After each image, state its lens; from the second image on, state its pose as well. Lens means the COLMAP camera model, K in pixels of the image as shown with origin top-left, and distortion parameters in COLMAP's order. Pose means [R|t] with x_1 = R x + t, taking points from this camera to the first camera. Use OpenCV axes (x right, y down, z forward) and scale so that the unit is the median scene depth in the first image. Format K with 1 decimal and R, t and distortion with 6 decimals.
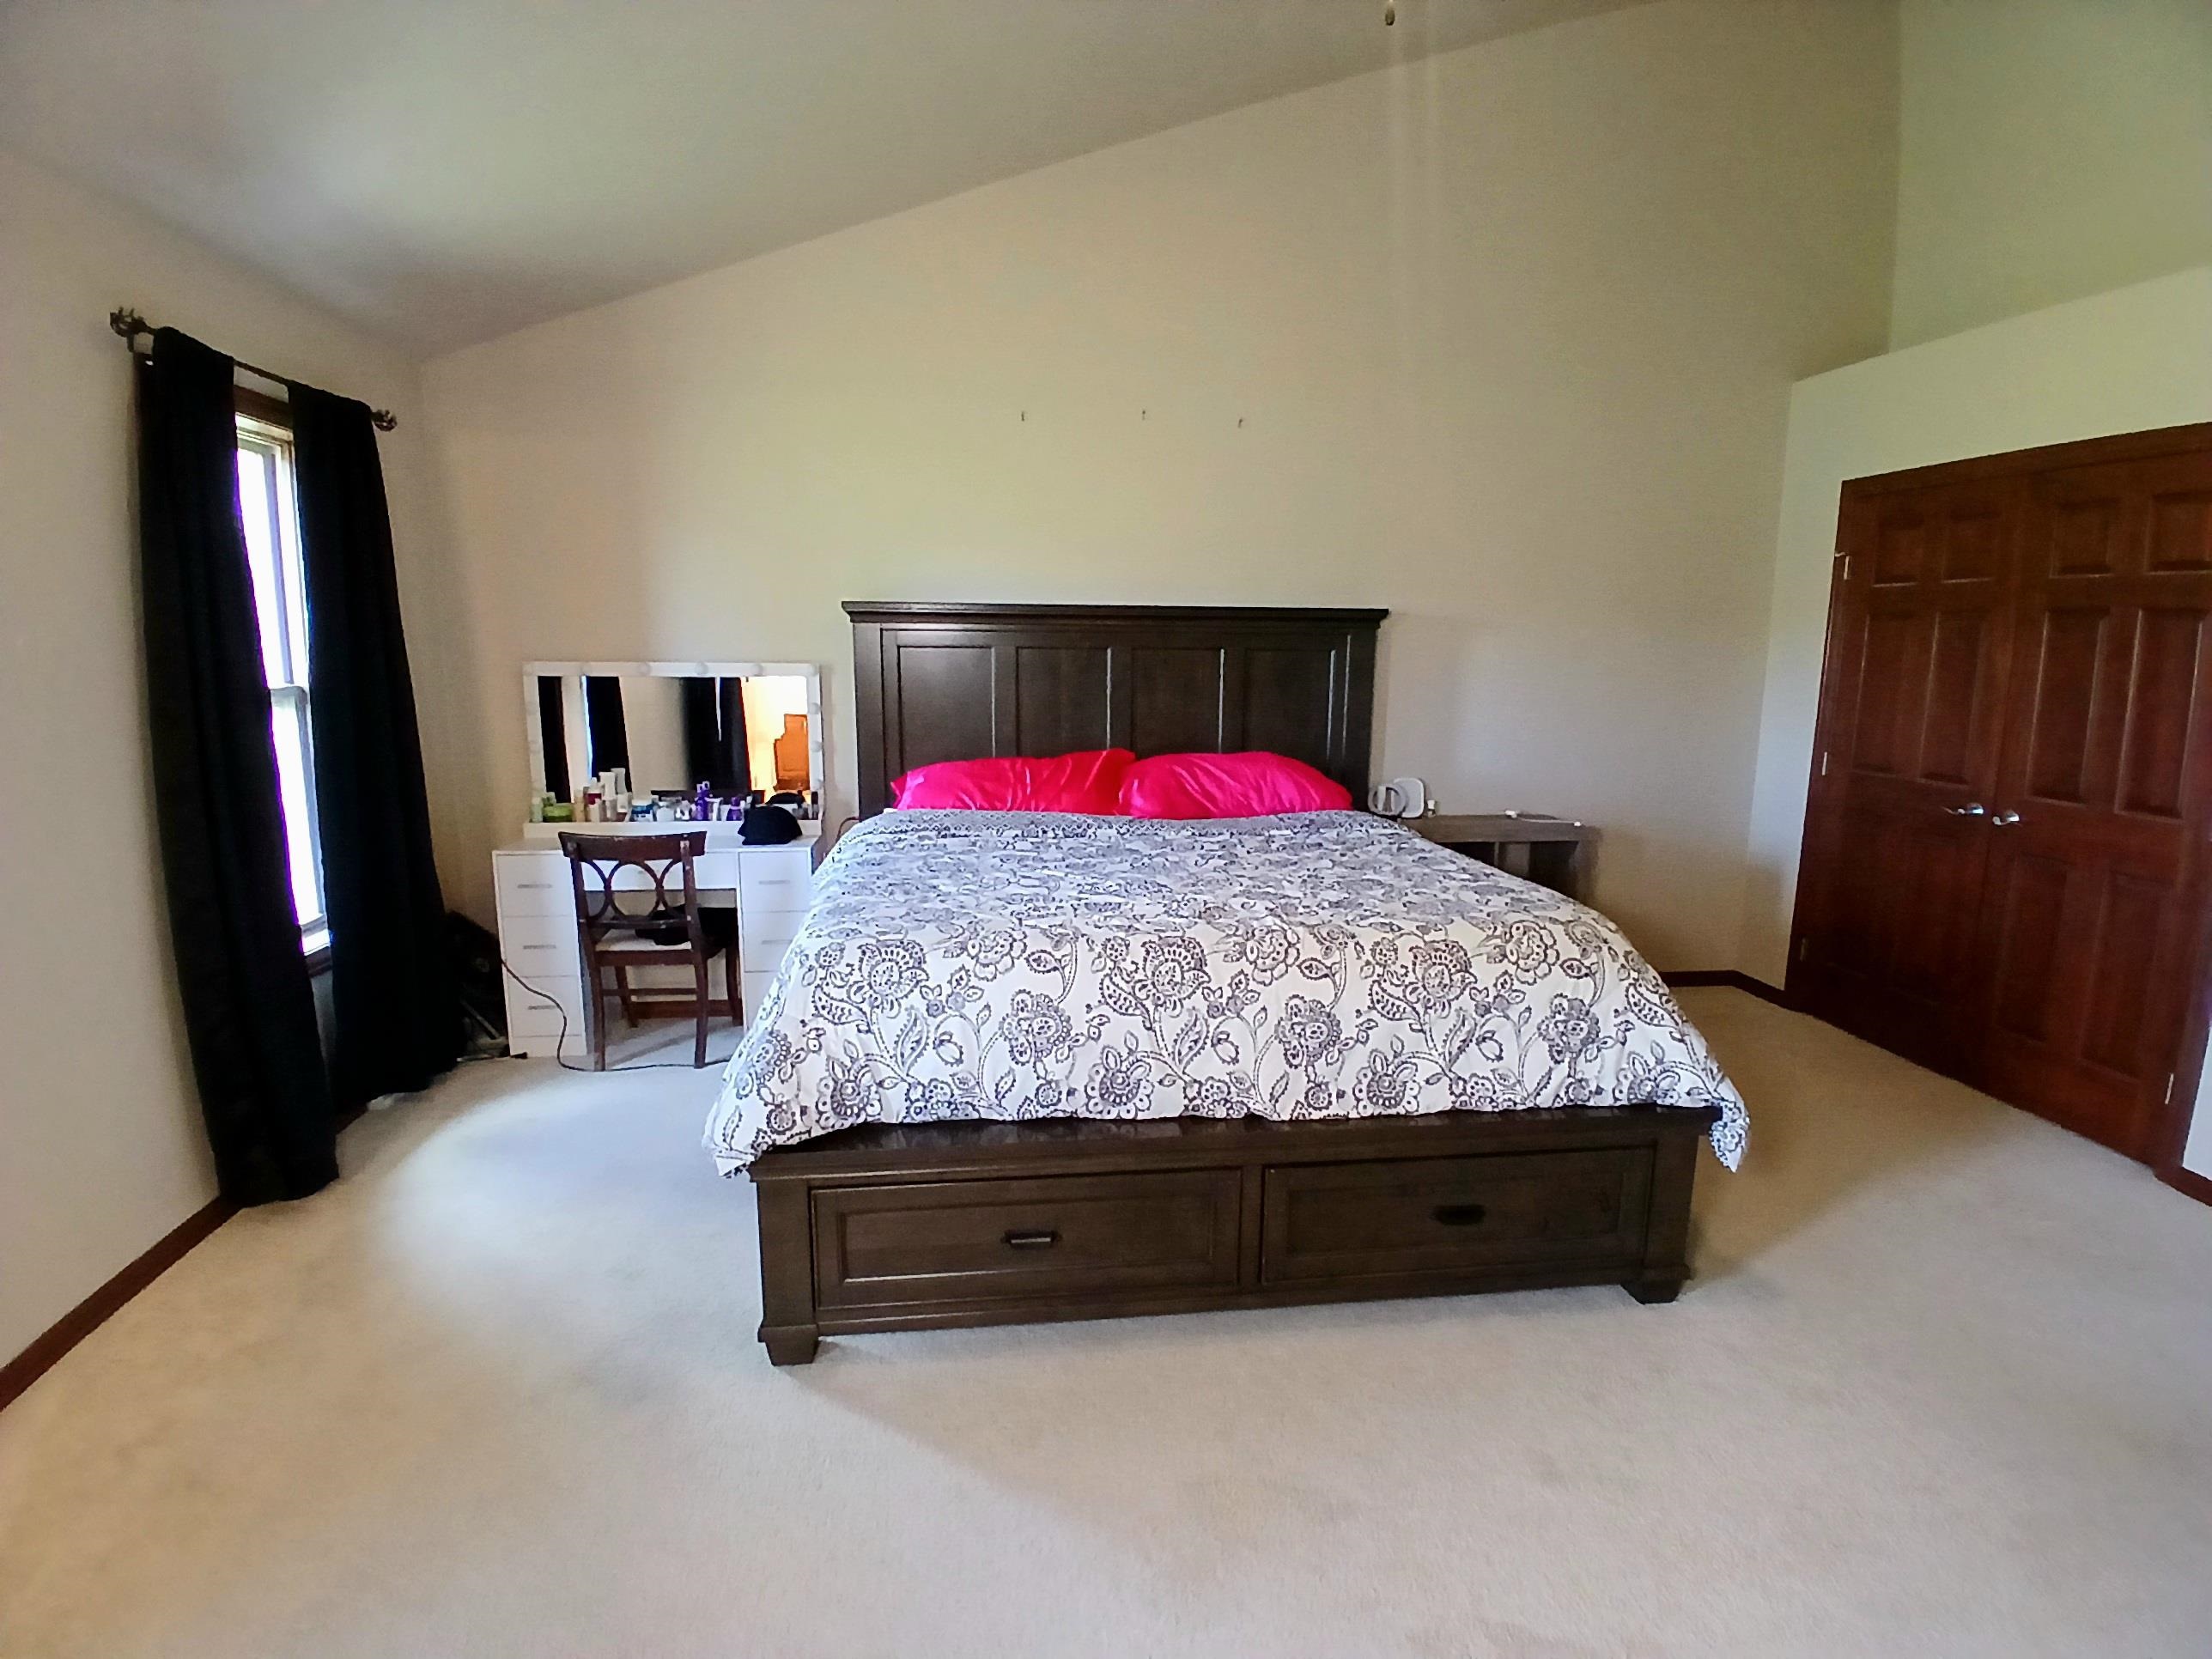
lens RADIAL K [[1090.4, 0, 1119.9], [0, 1090.4, 842.6], [0, 0, 1]] dist [0.014471, -0.053656]
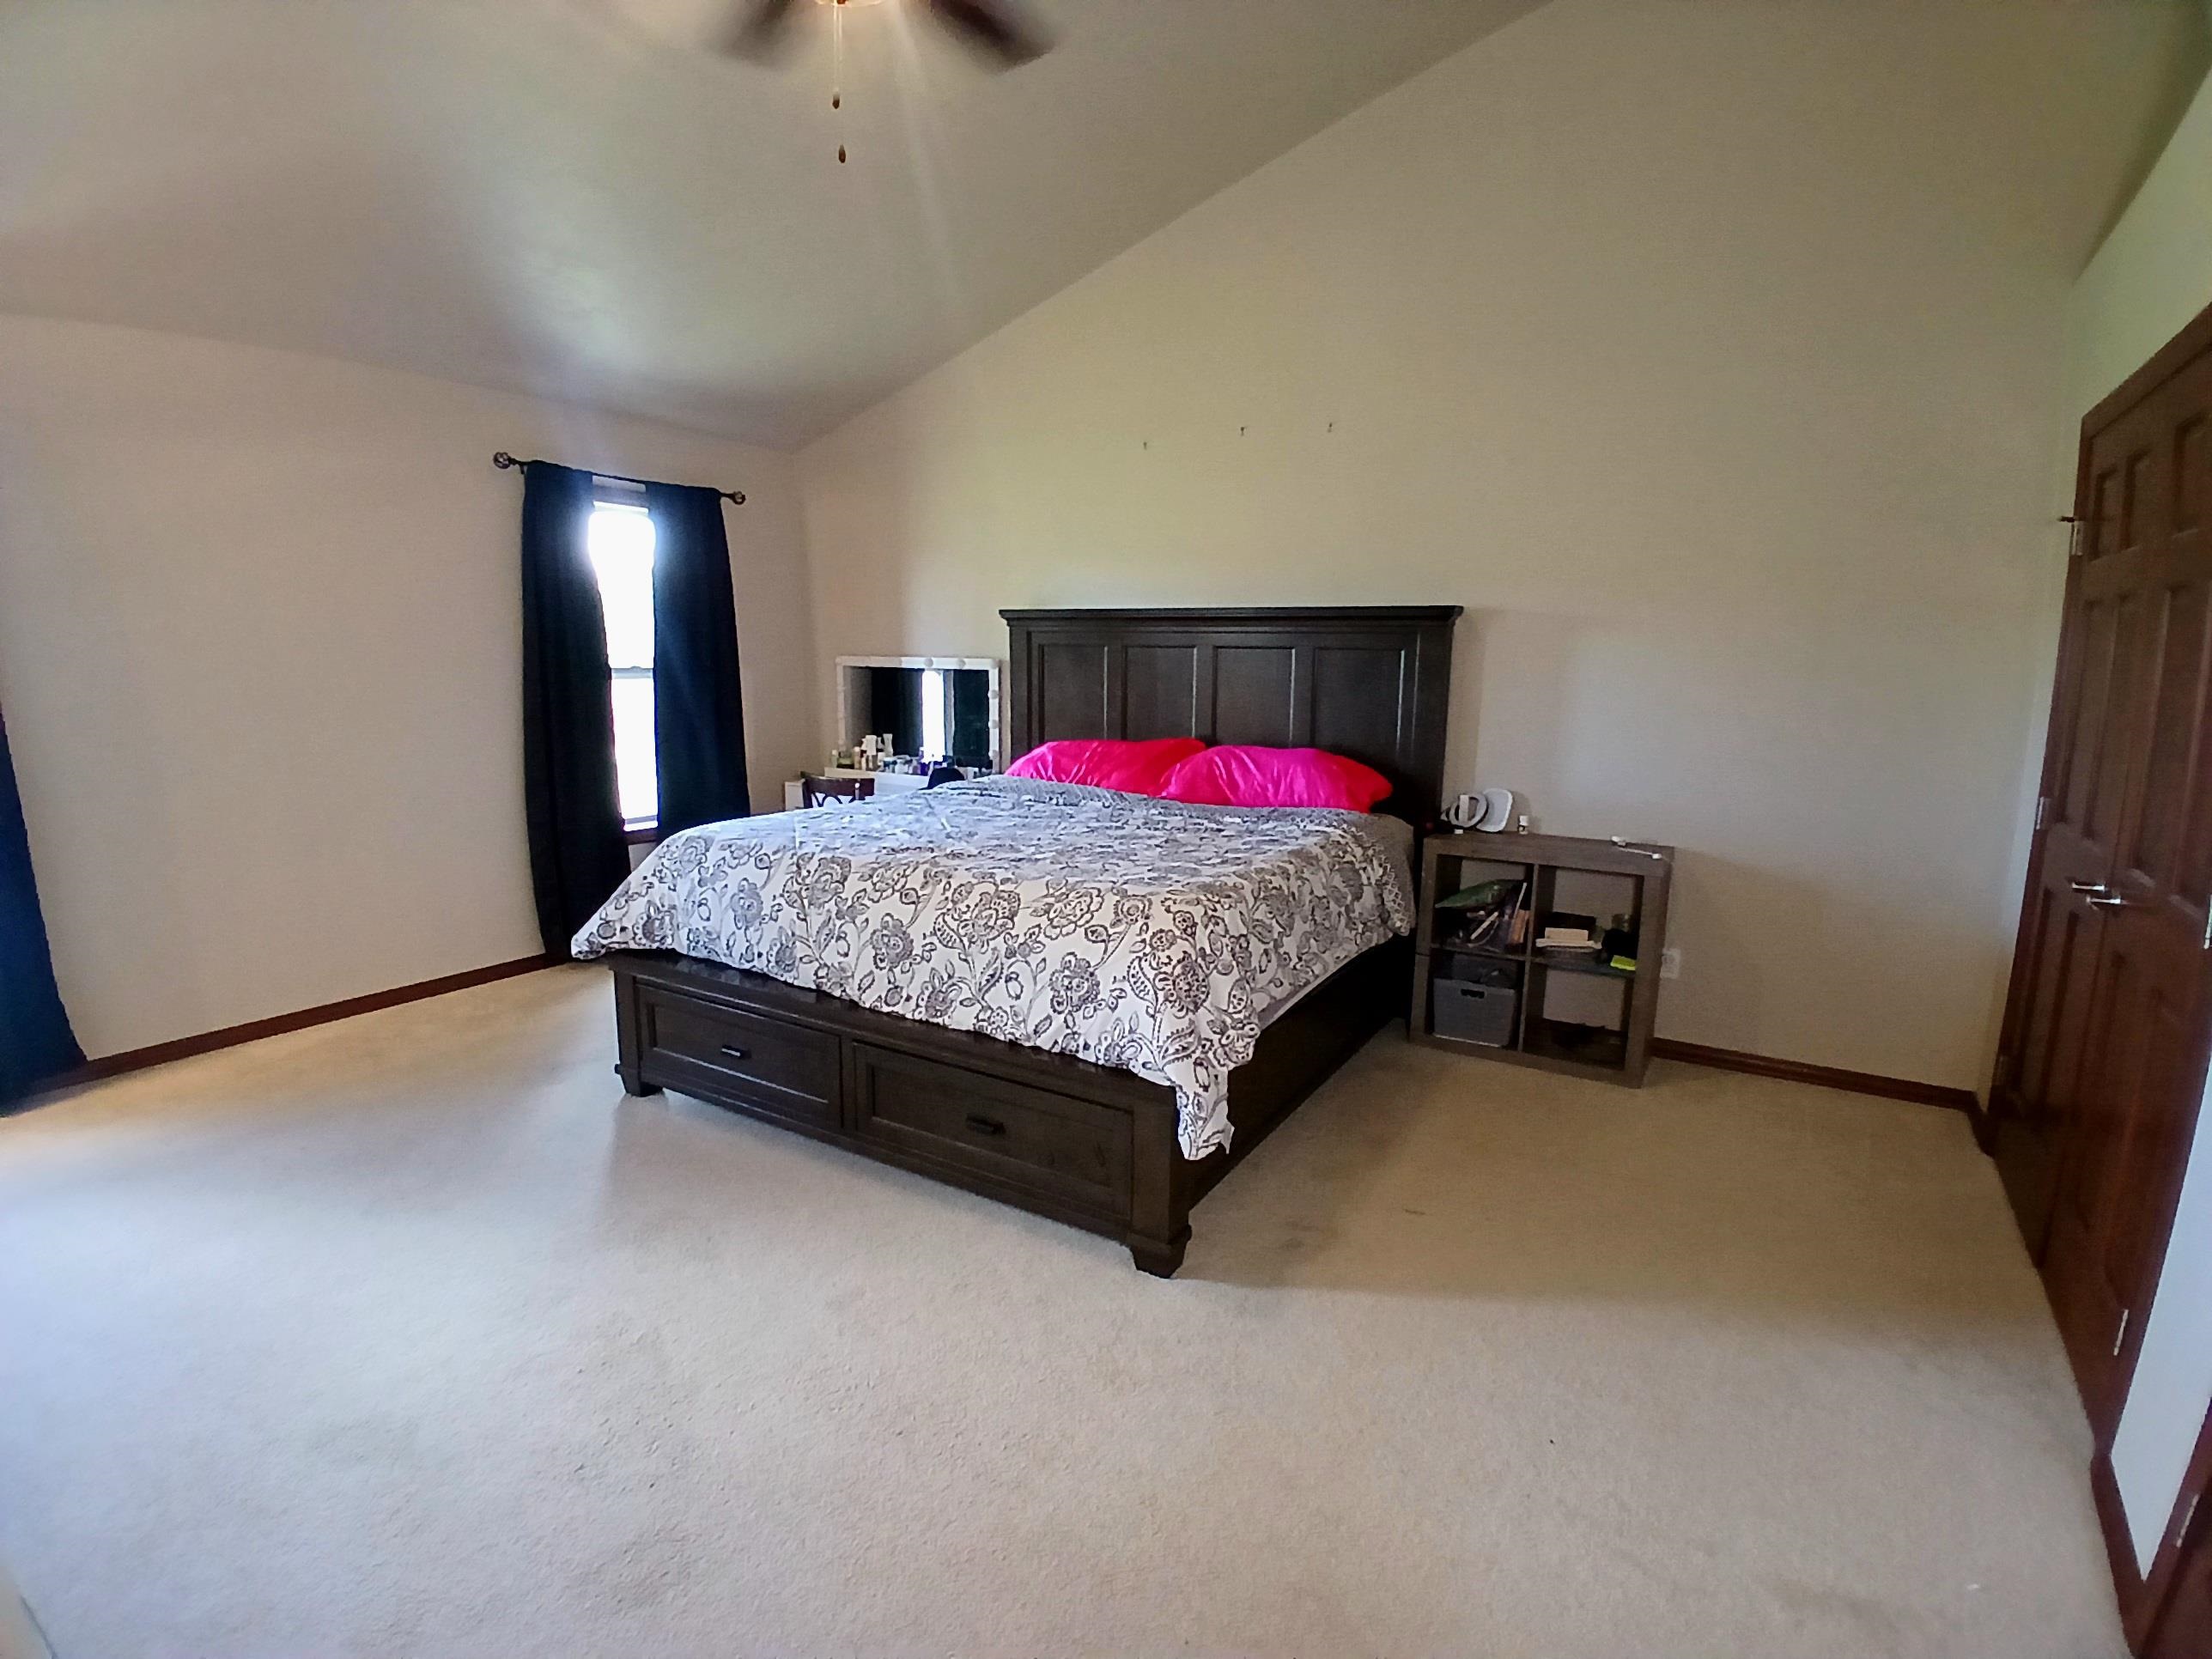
lens RADIAL K [[1100.8, 0, 1111.4], [0, 1100.8, 838.8], [0, 0, 1]] dist [0.010726, -0.048633]
pose [[0.782475, 0.106643, -0.613482, 1.112511], [-0.114344, 0.993080, 0.026788, -0.009744], [0.612094, 0.049188, 0.789254, 0.140476]]
